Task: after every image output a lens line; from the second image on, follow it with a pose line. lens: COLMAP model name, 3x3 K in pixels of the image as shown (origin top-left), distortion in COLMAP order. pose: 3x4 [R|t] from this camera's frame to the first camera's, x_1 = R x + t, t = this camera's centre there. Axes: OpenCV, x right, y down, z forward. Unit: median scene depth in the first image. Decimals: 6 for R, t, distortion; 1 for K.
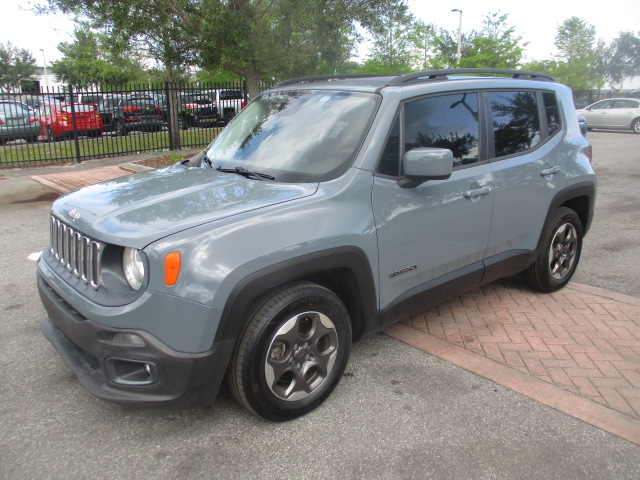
lens RADIAL K [[533.9, 0, 319.3], [0, 533.9, 247.7], [0, 0, 1]] dist [-0.026596, 0.001223]
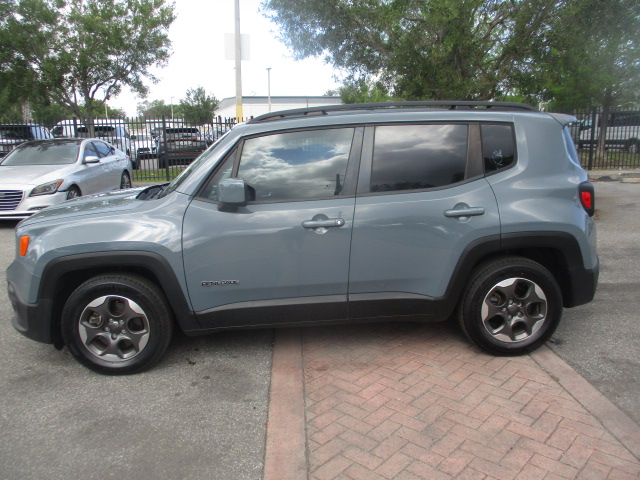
lens RADIAL K [[533.9, 0, 319.3], [0, 533.9, 247.7], [0, 0, 1]] dist [-0.026596, 0.001223]
pose [[0.799207, 0.123506, -0.588230, 0.939106], [-0.150249, 0.988642, 0.003438, -0.065110], [0.581974, 0.085633, 0.808686, 0.171677]]
